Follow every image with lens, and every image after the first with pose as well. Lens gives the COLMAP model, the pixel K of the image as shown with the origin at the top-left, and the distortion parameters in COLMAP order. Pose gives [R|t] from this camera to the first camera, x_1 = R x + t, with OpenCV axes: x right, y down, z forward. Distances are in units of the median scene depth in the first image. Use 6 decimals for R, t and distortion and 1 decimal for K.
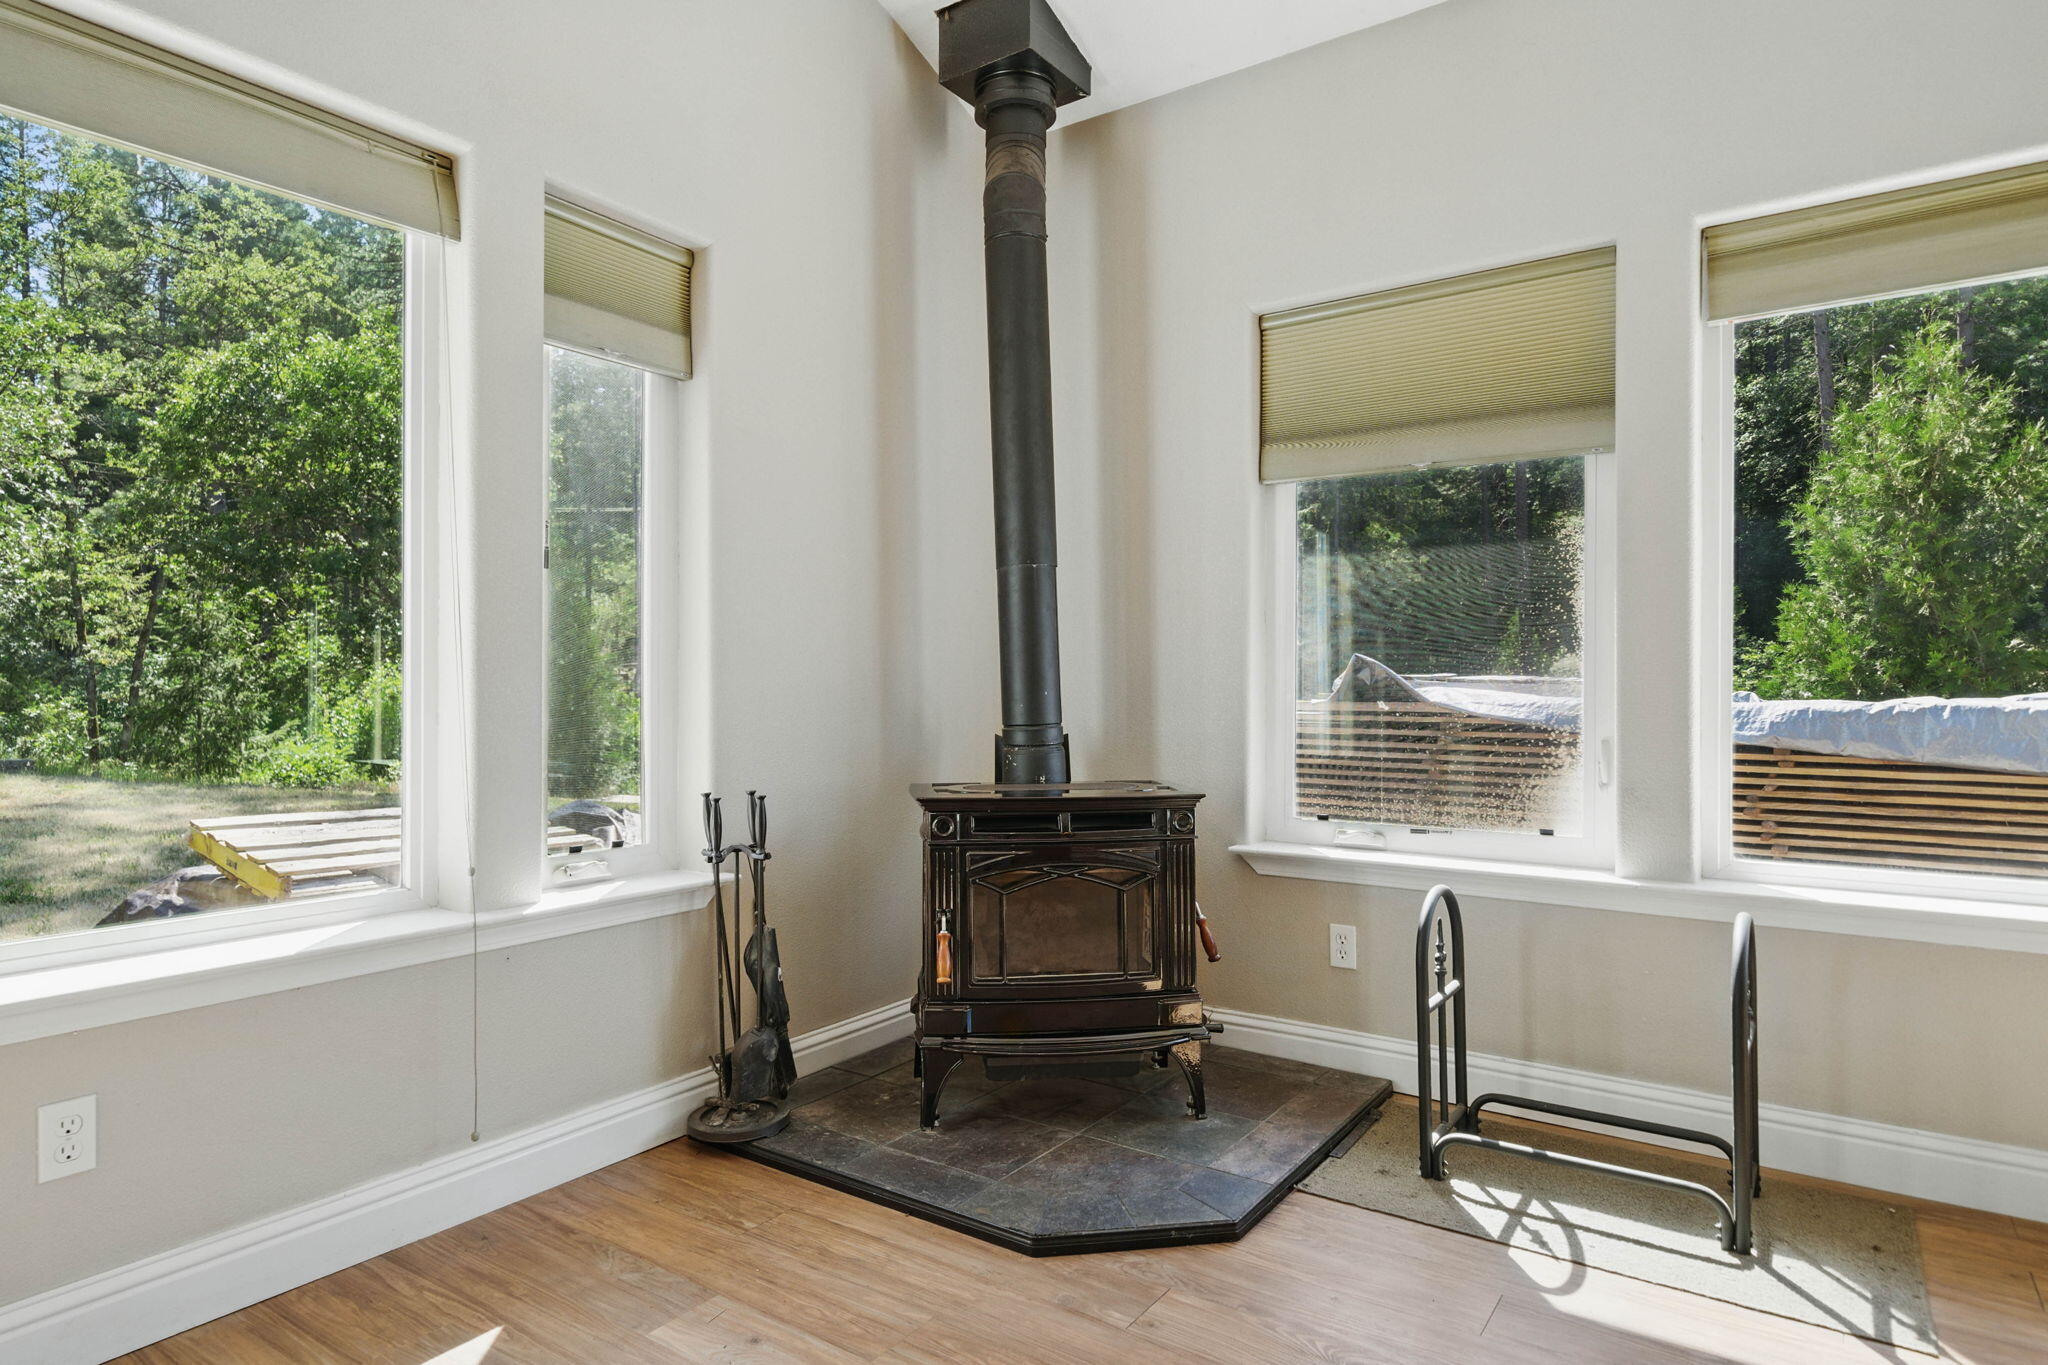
lens RADIAL K [[1181.3, 0, 1043.5], [0, 1181.3, 682.9], [0, 0, 1]] dist [0.005881, -0.000561]
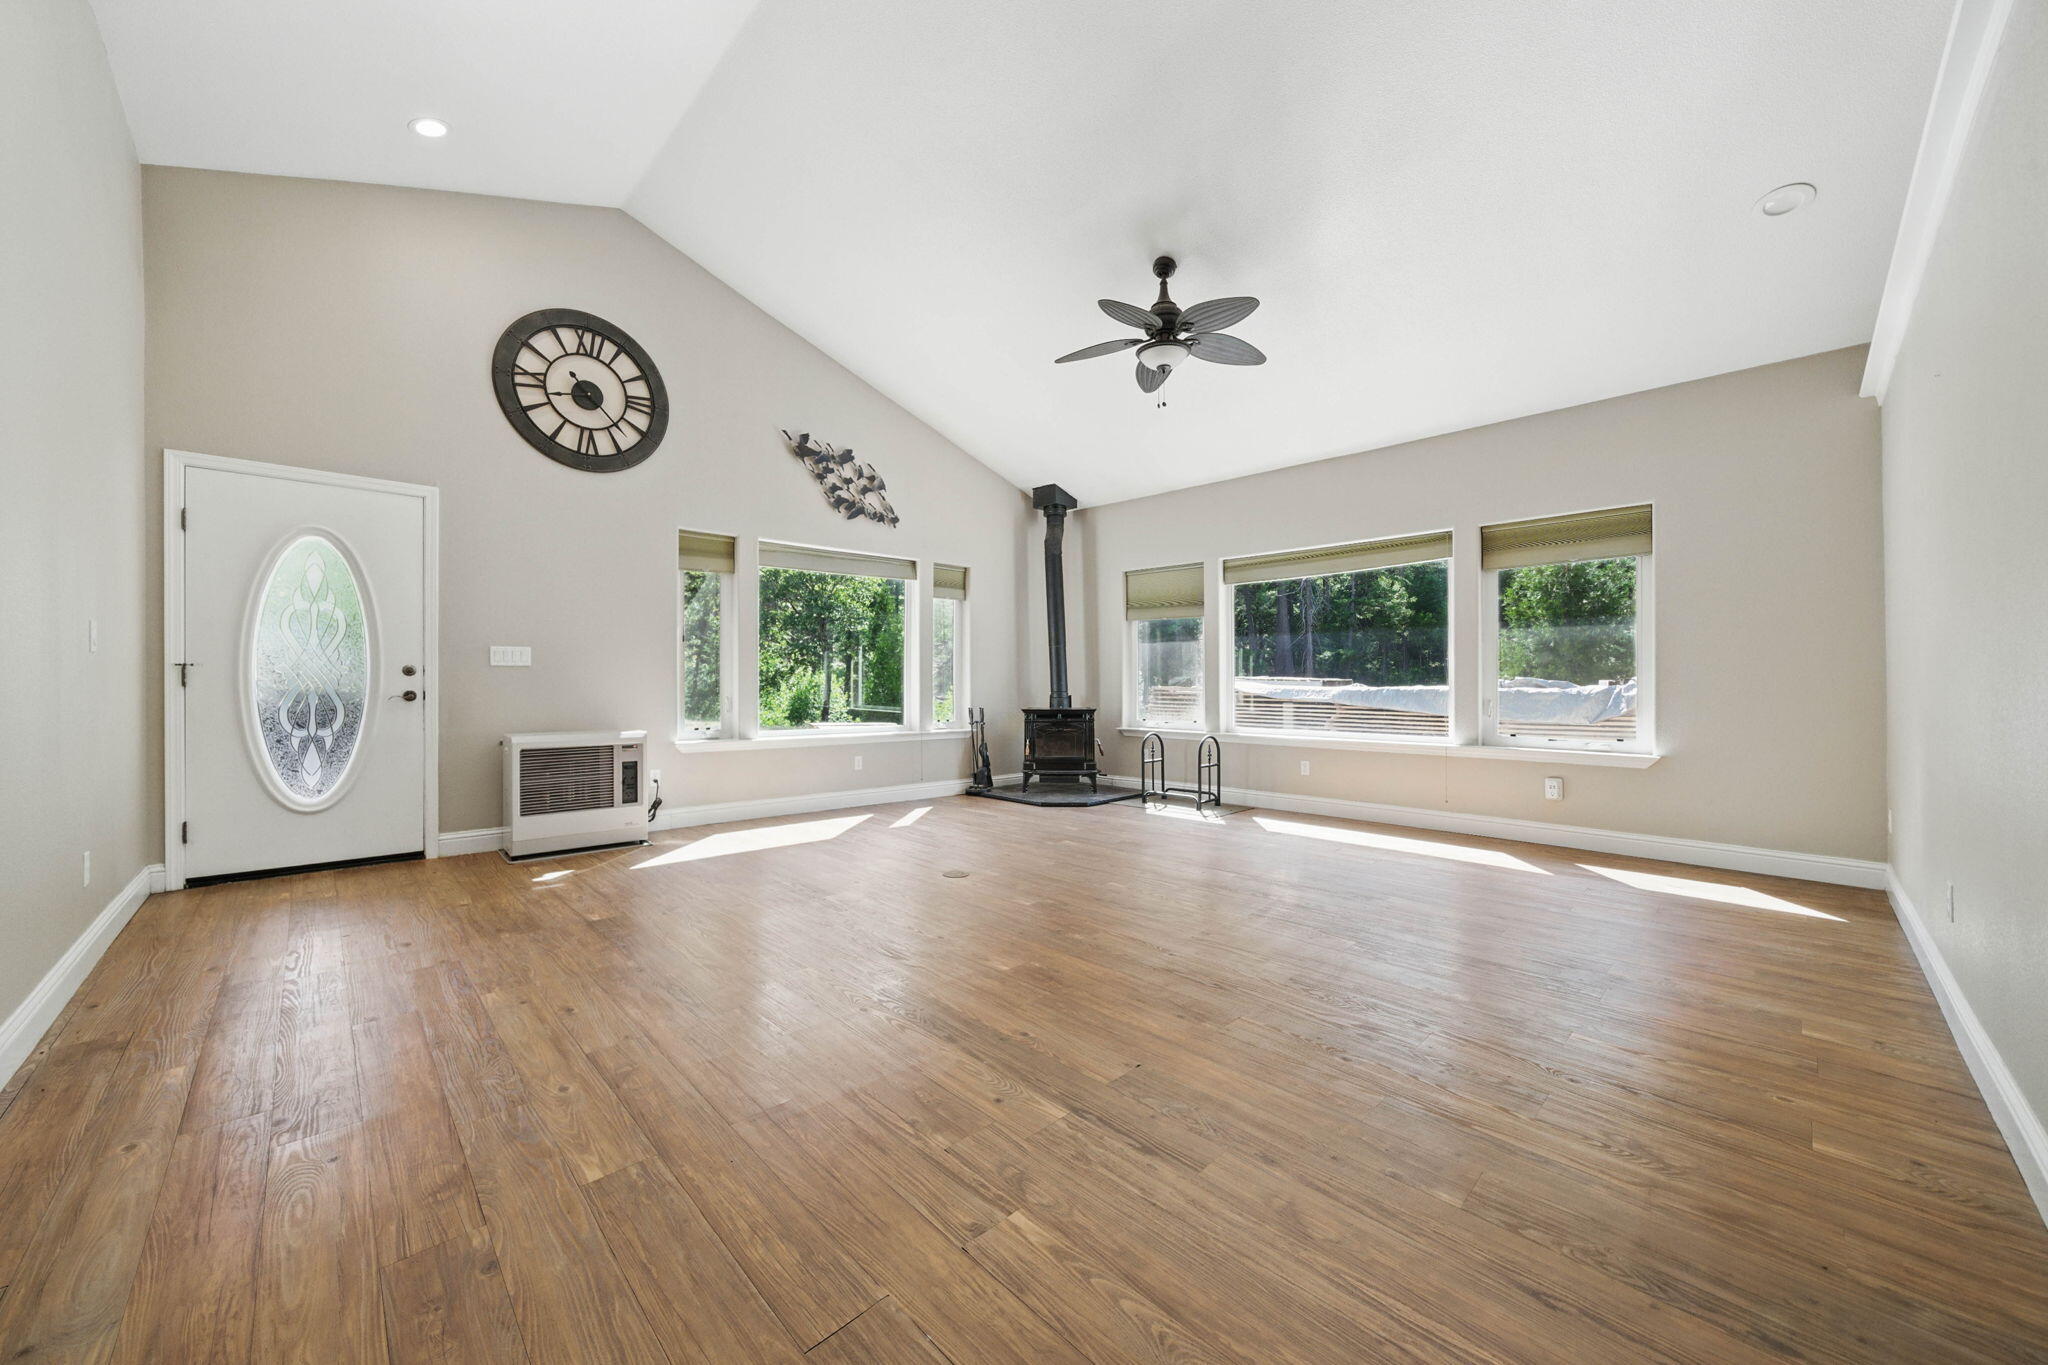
lens RADIAL K [[743.0, 0, 1028.7], [0, 743.0, 693.7], [0, 0, 1]] dist [-0.013895, 0.000054]
pose [[0.982890, 0.004621, -0.184137, 0.361735], [-0.000678, 0.999769, 0.021473, -0.007280], [0.184194, -0.020981, 0.982666, -1.385232]]
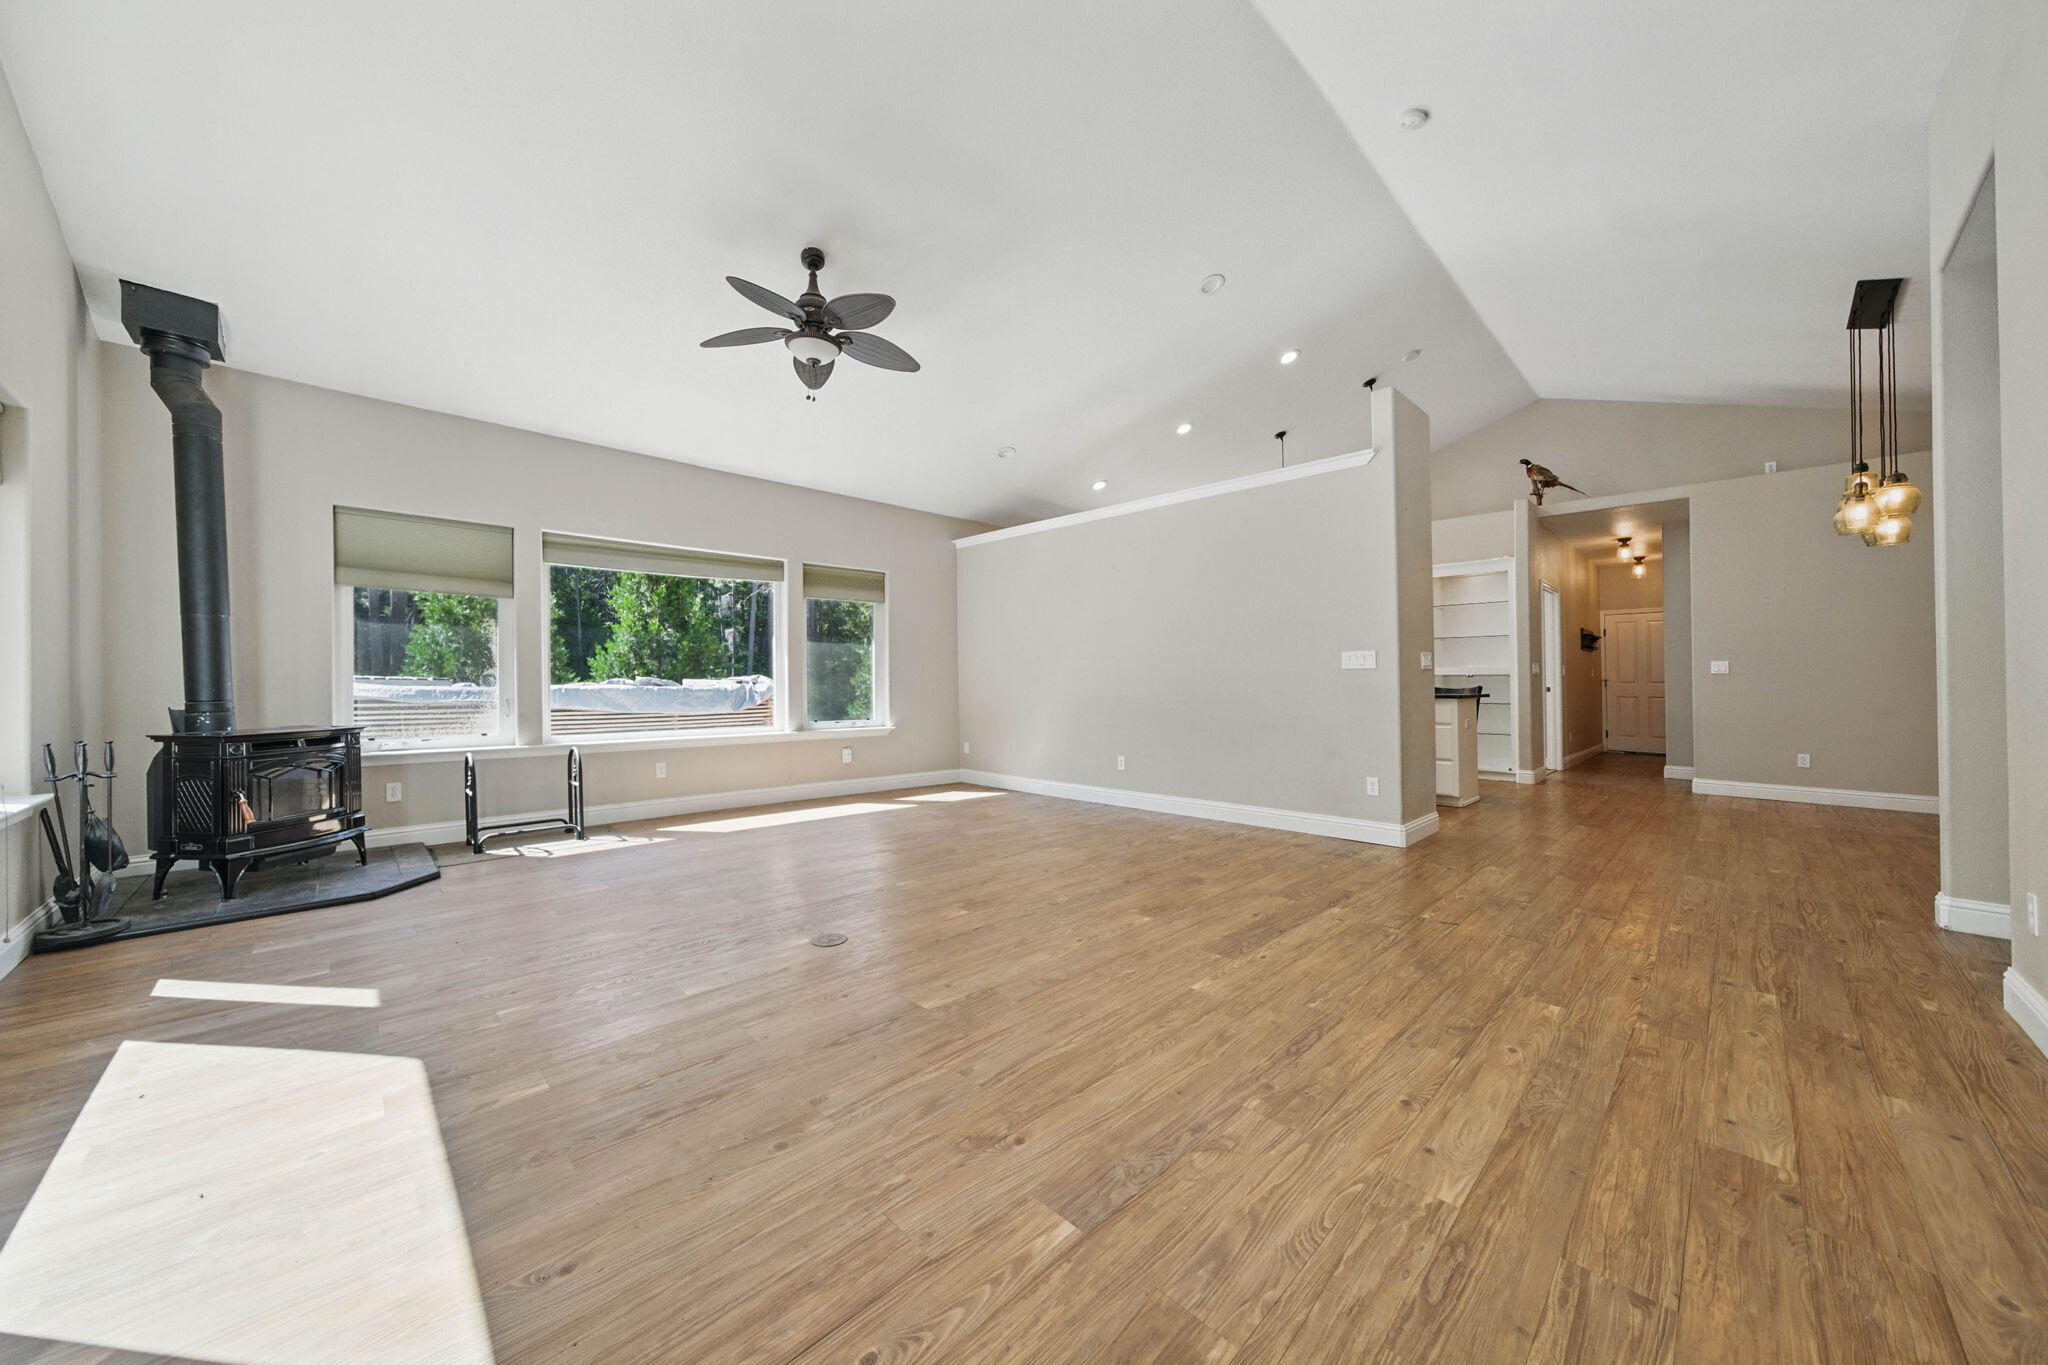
lens RADIAL K [[697.8, 0, 987.0], [0, 697.8, 684.1], [0, 0, 1]] dist [-0.012794, 0.000084]
pose [[0.214372, -0.003251, 0.976747, -0.904969], [-0.007473, 0.999960, 0.004969, -0.006483], [-0.976724, -0.008365, 0.214339, -0.488072]]
